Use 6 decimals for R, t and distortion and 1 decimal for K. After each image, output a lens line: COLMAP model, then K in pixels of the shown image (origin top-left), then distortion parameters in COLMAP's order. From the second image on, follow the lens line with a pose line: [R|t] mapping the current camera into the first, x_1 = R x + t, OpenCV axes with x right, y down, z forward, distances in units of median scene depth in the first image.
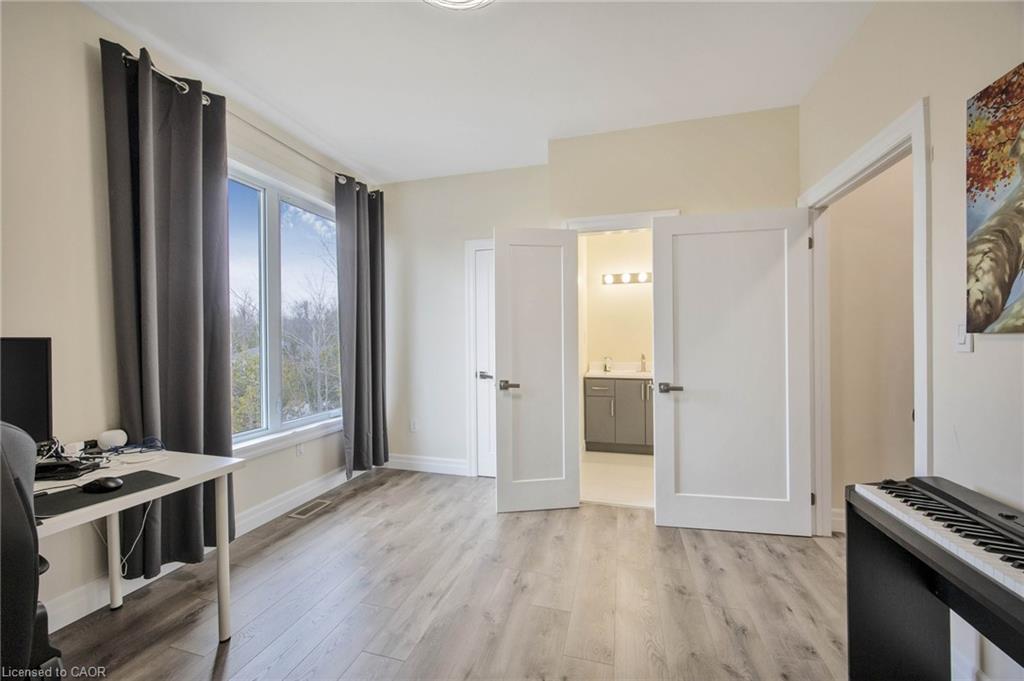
lens RADIAL K [[399.3, 0, 511.5], [0, 399.3, 345.0], [0, 0, 1]] dist [0.000082, -0.000088]
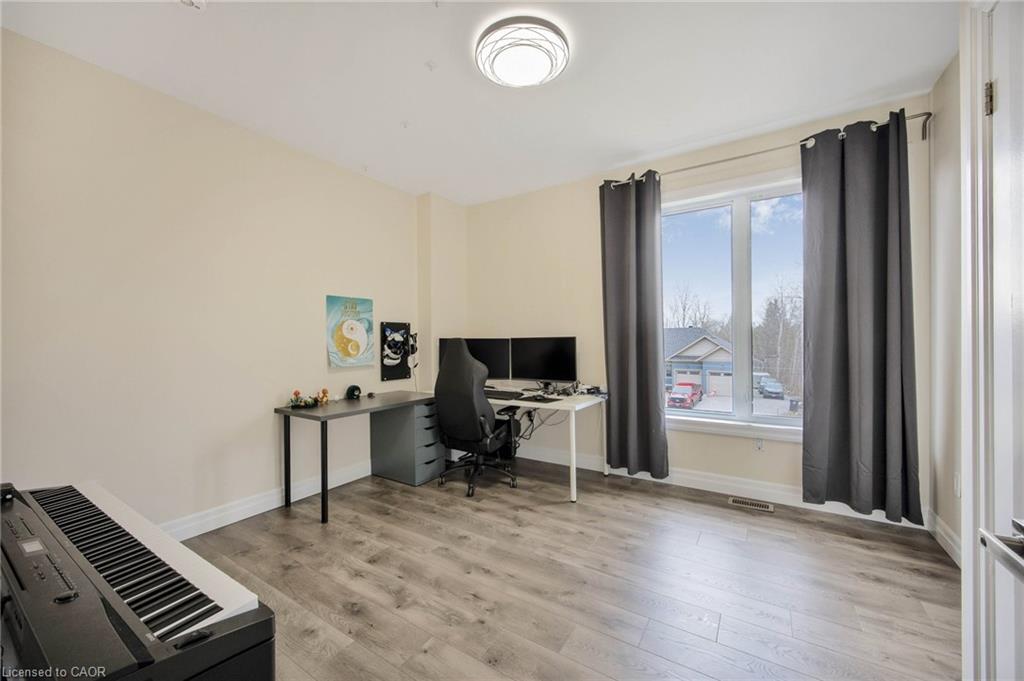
lens RADIAL K [[399.3, 0, 513.8], [0, 399.3, 339.5], [0, 0, 1]] dist [0.000082, -0.000088]
pose [[-0.309875, 0.002159, -0.950775, 0.641909], [0.000908, 0.999998, 0.001975, -0.004927], [0.950777, -0.000252, -0.309876, 0.759761]]
